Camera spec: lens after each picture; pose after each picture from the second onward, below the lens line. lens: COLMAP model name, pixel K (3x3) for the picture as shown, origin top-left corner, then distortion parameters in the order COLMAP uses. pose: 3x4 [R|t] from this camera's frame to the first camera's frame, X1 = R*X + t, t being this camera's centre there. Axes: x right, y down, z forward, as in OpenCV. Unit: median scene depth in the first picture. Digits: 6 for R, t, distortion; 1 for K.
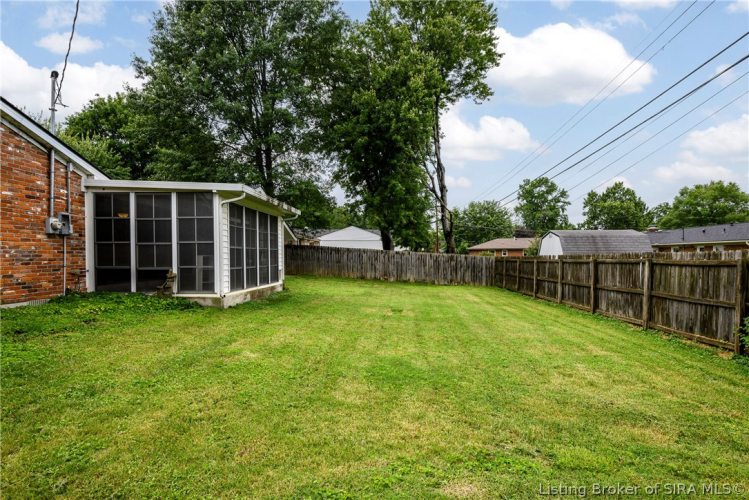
lens RADIAL K [[416.7, 0, 373.5], [0, 416.7, 256.6], [0, 0, 1]] dist [-0.000193, 0.000765]
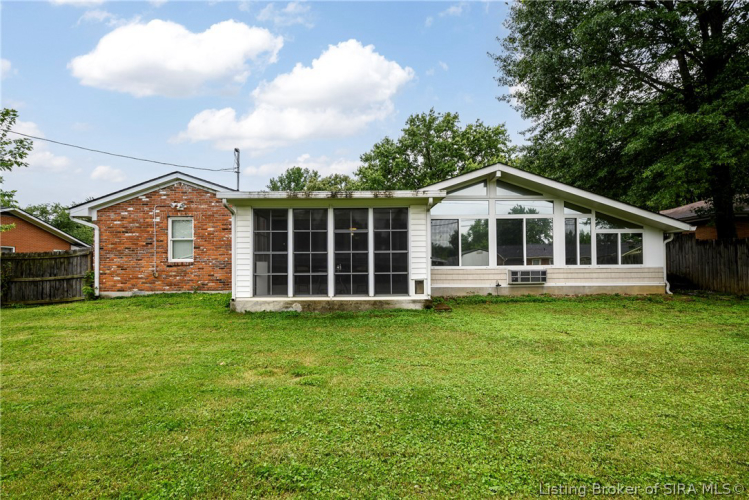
lens RADIAL K [[348.7, 0, 373.6], [0, 348.7, 263.8], [0, 0, 1]] dist [0.001580, 0.000113]
pose [[0.052228, -0.012886, -0.998552, 0.537873], [0.004673, 0.999909, -0.012659, 0.015984], [0.998624, -0.004005, 0.052283, 1.283420]]
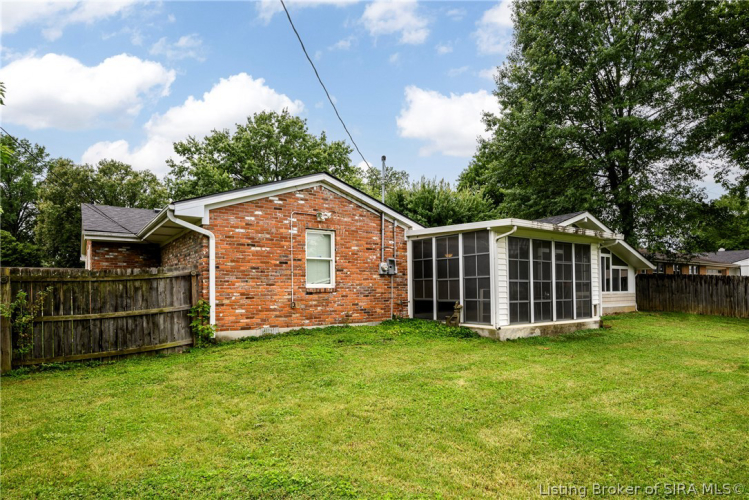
lens RADIAL K [[416.7, 0, 345.4], [0, 416.7, 280.7], [0, 0, 1]] dist [-0.000193, 0.000765]
pose [[0.600519, -0.023297, -0.799271, 0.235267], [0.005825, 0.999676, -0.024762, 0.000279], [0.799589, 0.010214, 0.600460, 0.073052]]
